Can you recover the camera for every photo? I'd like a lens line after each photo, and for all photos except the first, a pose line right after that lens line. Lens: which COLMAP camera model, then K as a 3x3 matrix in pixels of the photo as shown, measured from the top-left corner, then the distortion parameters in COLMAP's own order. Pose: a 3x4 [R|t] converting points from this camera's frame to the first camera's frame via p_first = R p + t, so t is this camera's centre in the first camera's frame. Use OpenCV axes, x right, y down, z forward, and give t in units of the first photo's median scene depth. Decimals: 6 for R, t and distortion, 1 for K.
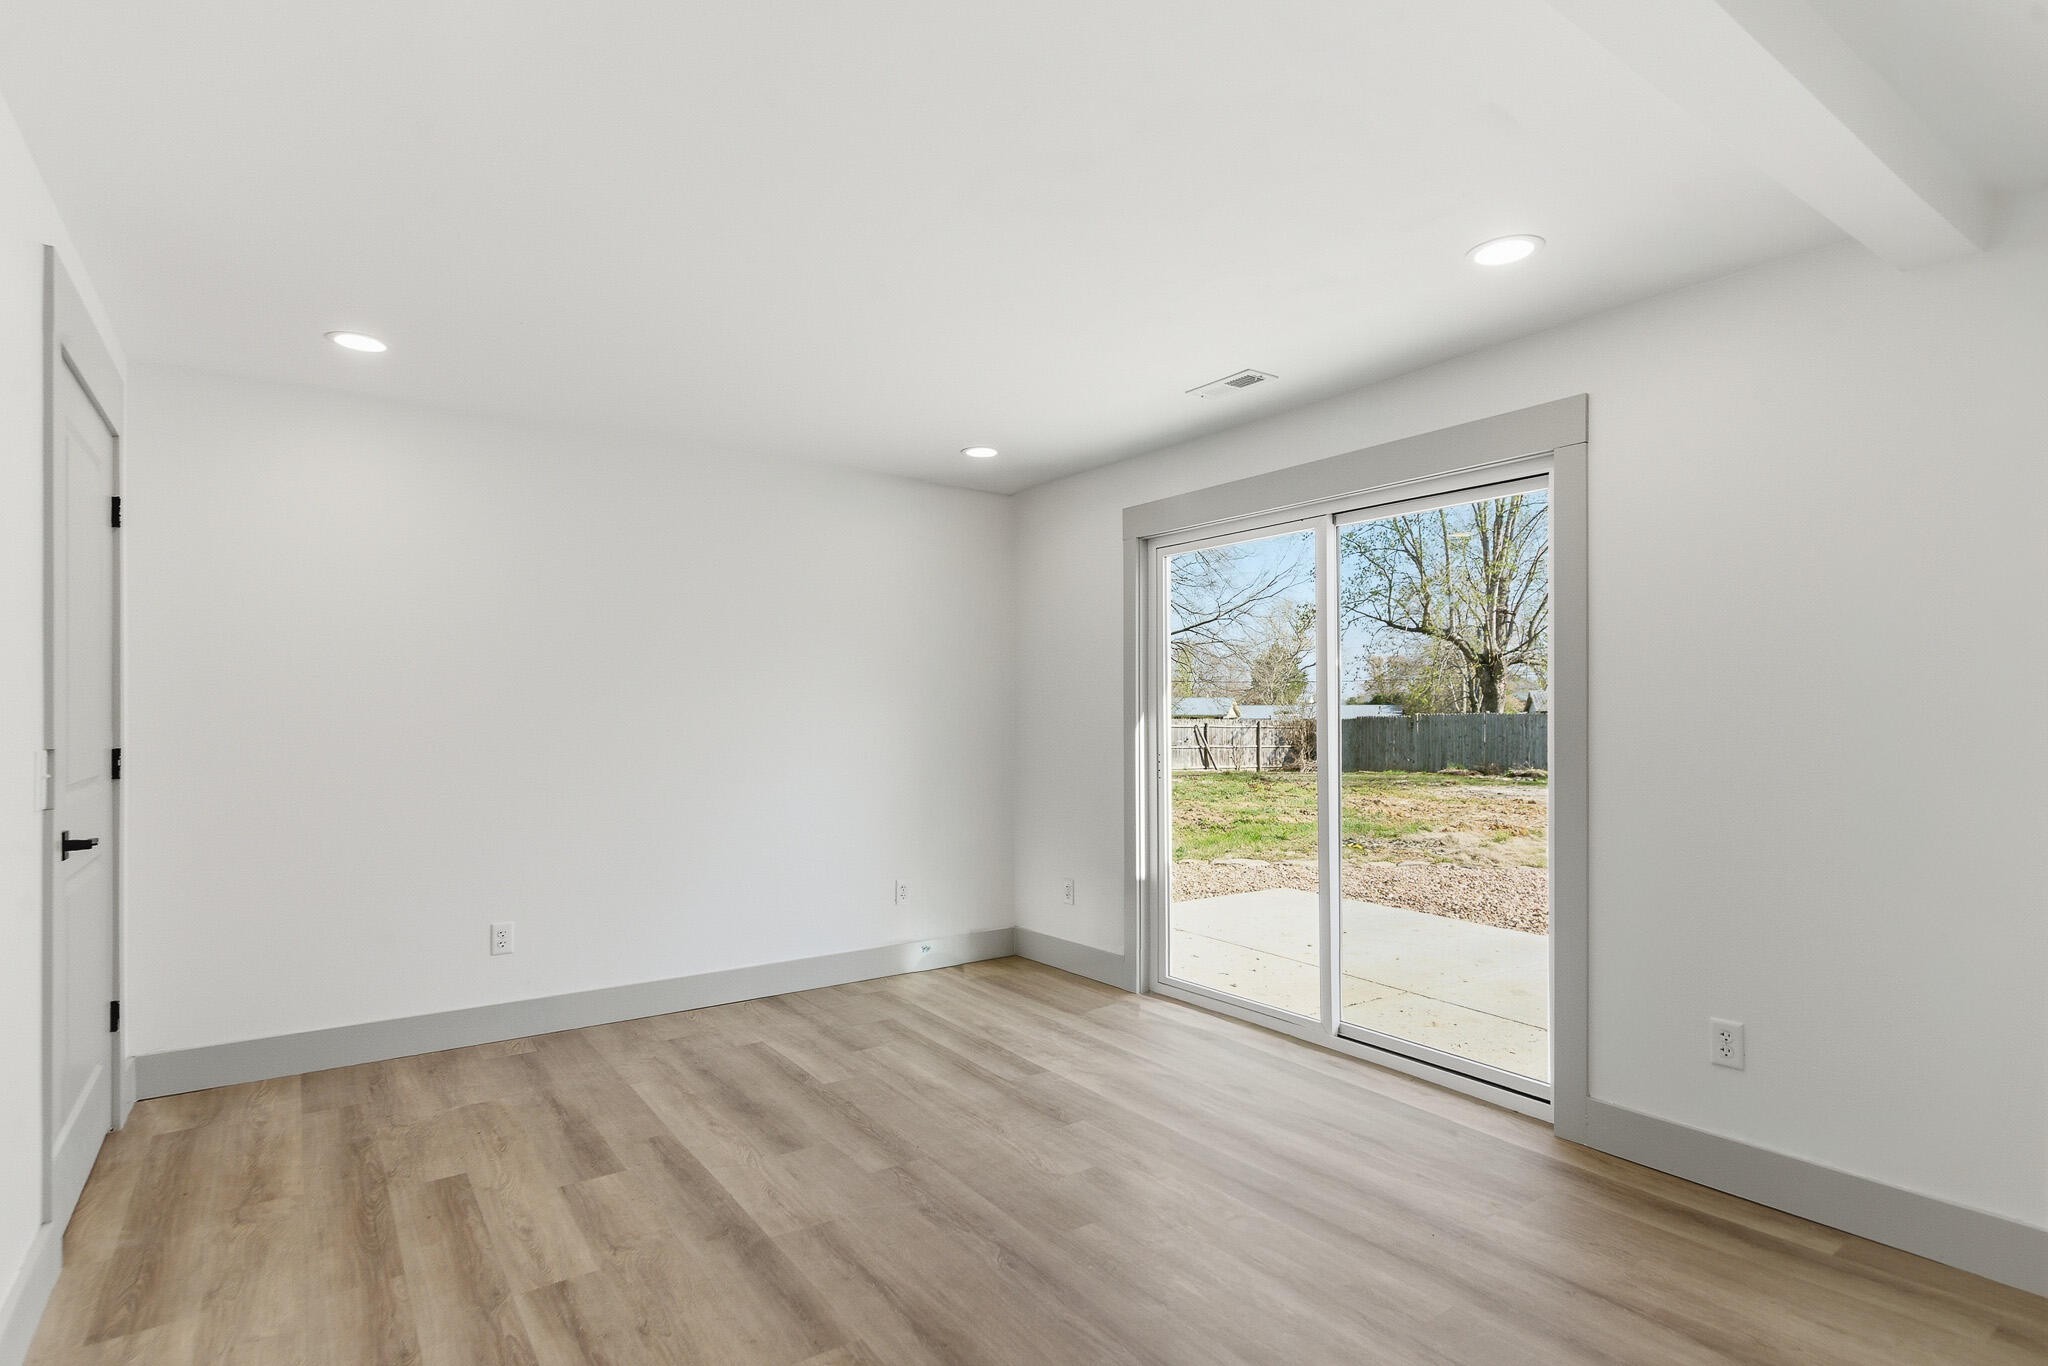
lens RADIAL K [[923.9, 0, 1015.6], [0, 923.9, 695.2], [0, 0, 1]] dist [0.000088, -0.000424]
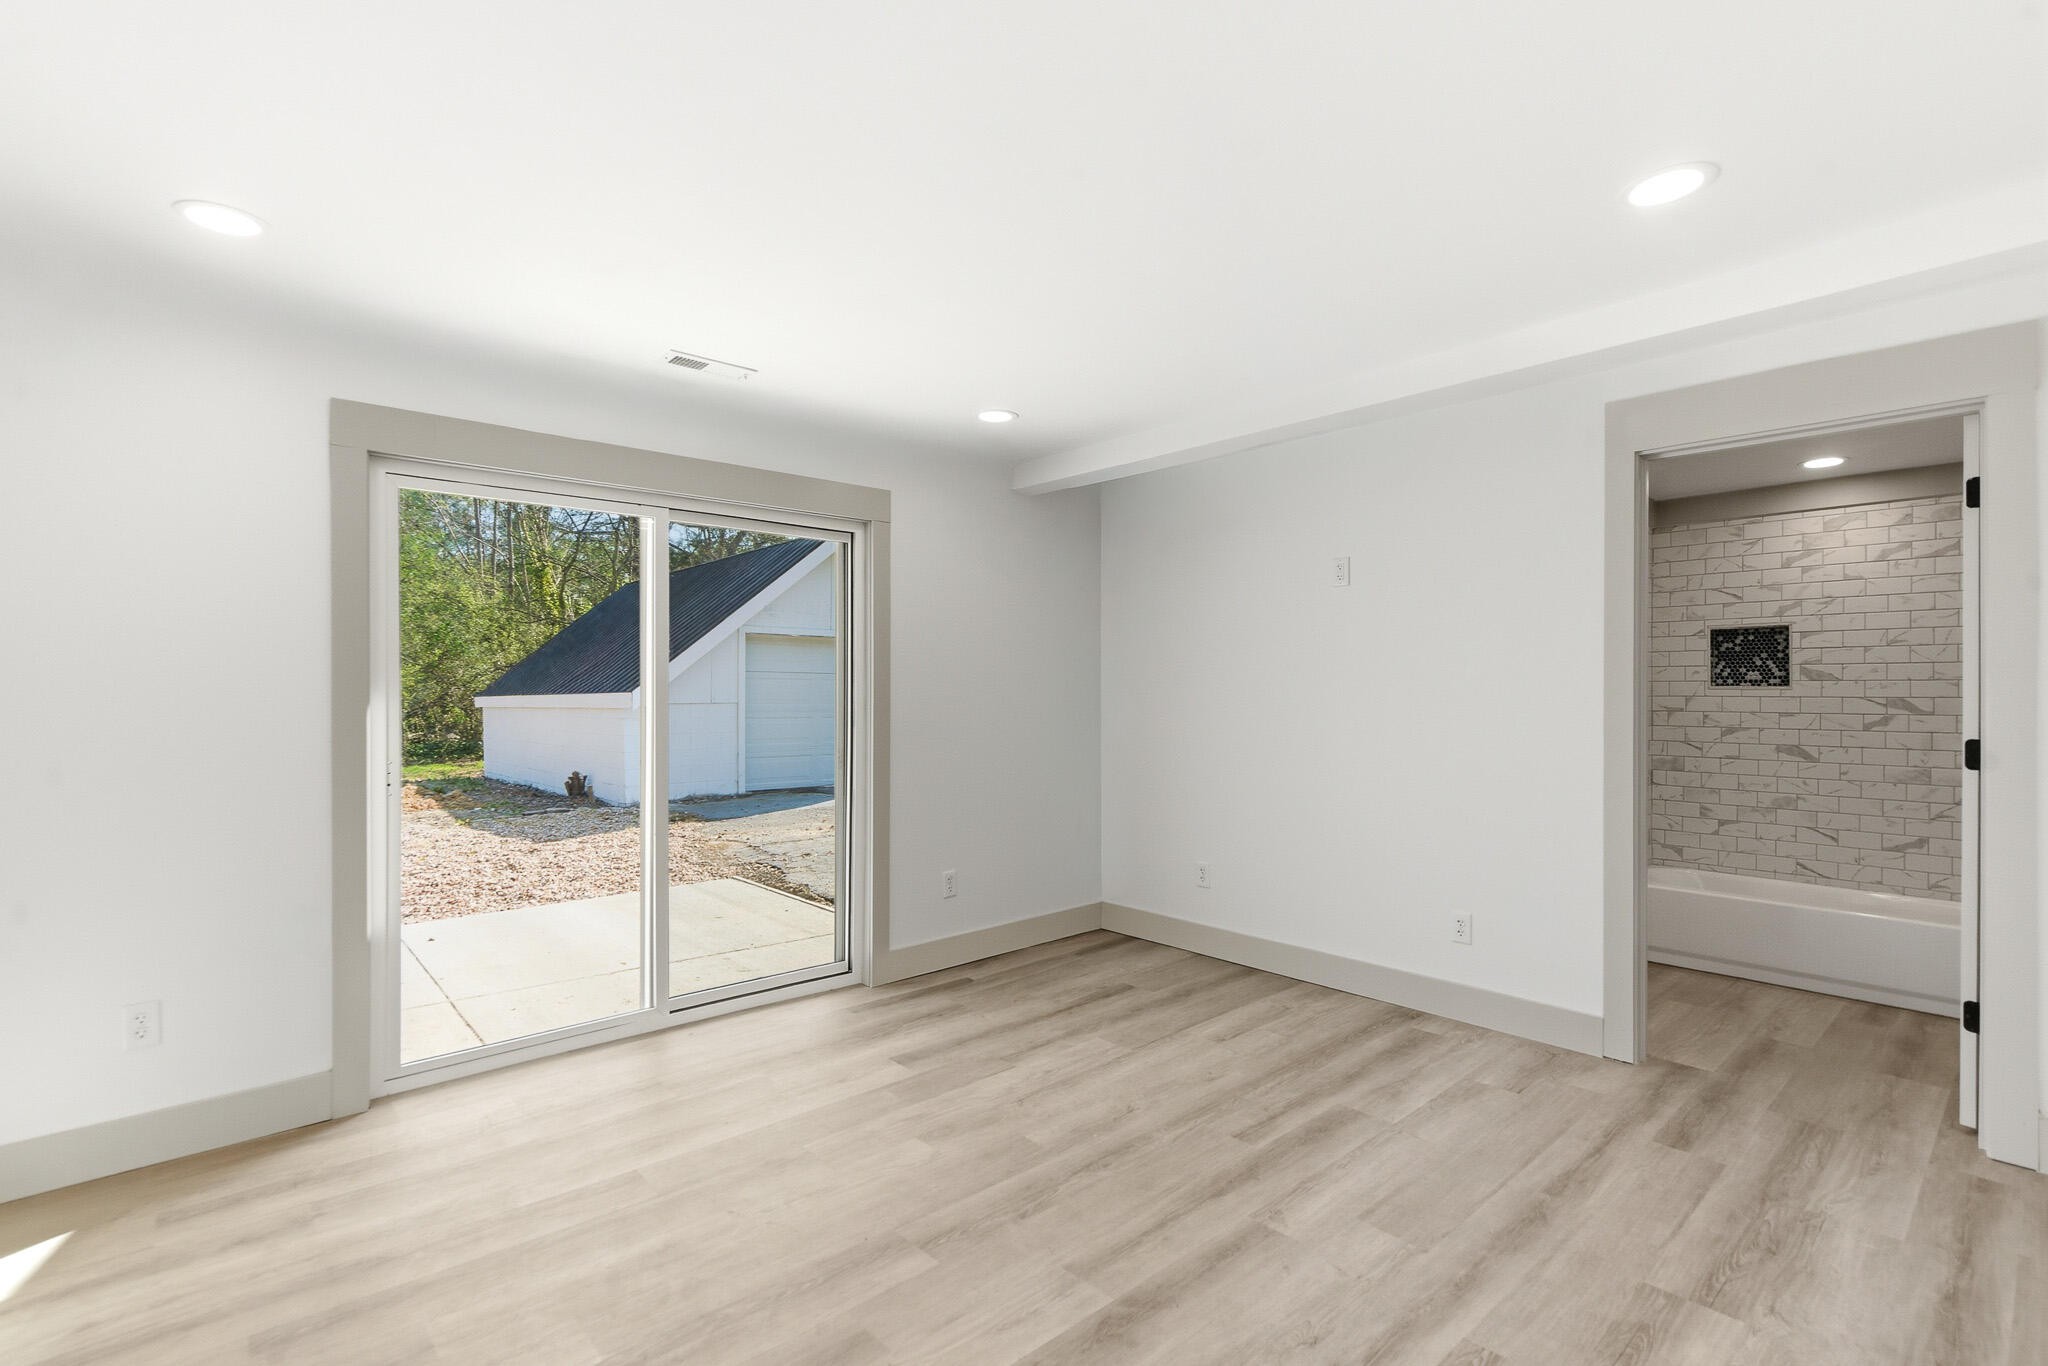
lens RADIAL K [[923.9, 0, 1015.6], [0, 923.9, 695.2], [0, 0, 1]] dist [0.000088, -0.000424]
pose [[-0.044152, -0.005626, 0.999009, -1.037801], [-0.011621, 0.999919, 0.005118, 0.027660], [-0.998957, -0.011383, -0.044214, 1.065203]]
